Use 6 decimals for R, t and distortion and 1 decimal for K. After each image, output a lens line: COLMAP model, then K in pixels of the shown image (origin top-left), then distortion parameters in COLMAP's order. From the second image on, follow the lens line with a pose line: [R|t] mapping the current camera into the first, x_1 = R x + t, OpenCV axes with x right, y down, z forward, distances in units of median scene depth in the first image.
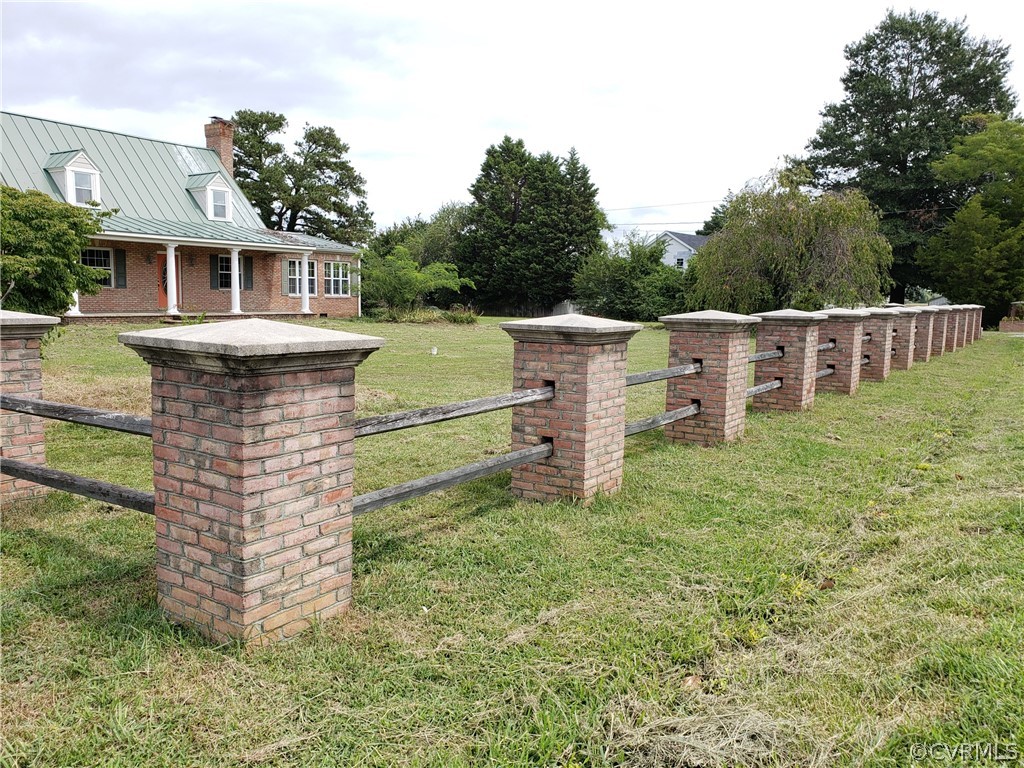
lens RADIAL K [[800.6, 0, 511.4], [0, 800.6, 380.0], [0, 0, 1]] dist [0.070434, -0.057775]
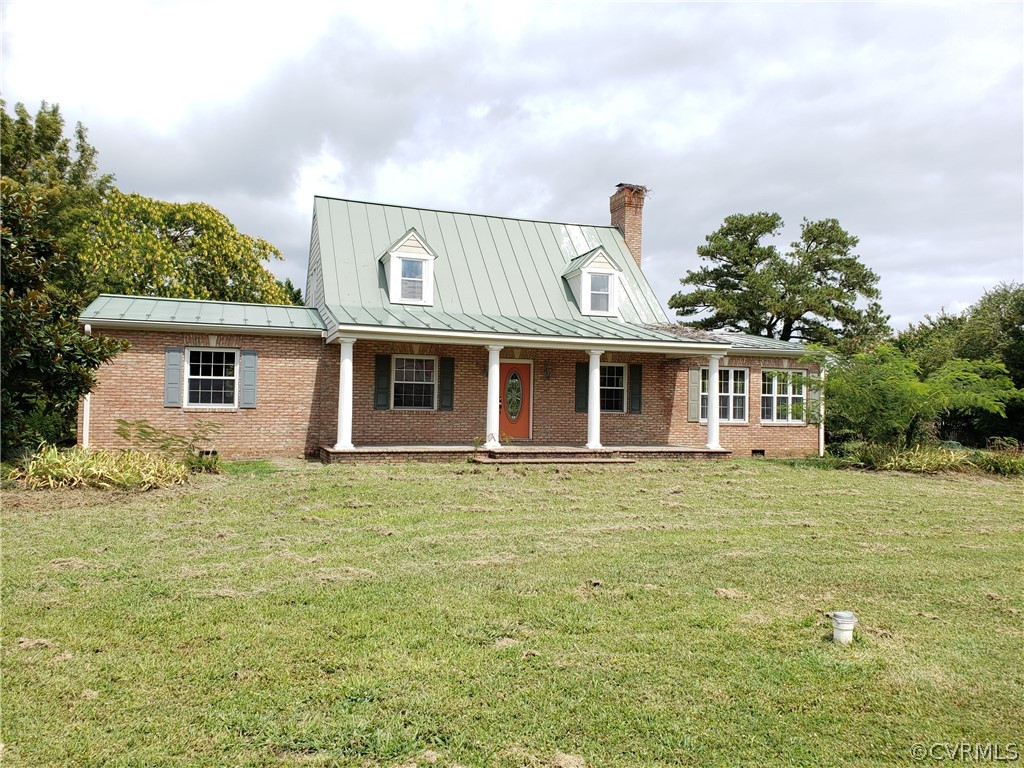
lens RADIAL K [[800.6, 0, 520.9], [0, 800.6, 389.8], [0, 0, 1]] dist [0.070434, -0.057775]
pose [[0.813749, -0.017206, -0.580961, -0.005660], [-0.064794, 0.990646, -0.120096, -0.018585], [0.577593, 0.135371, 0.805022, 0.169110]]
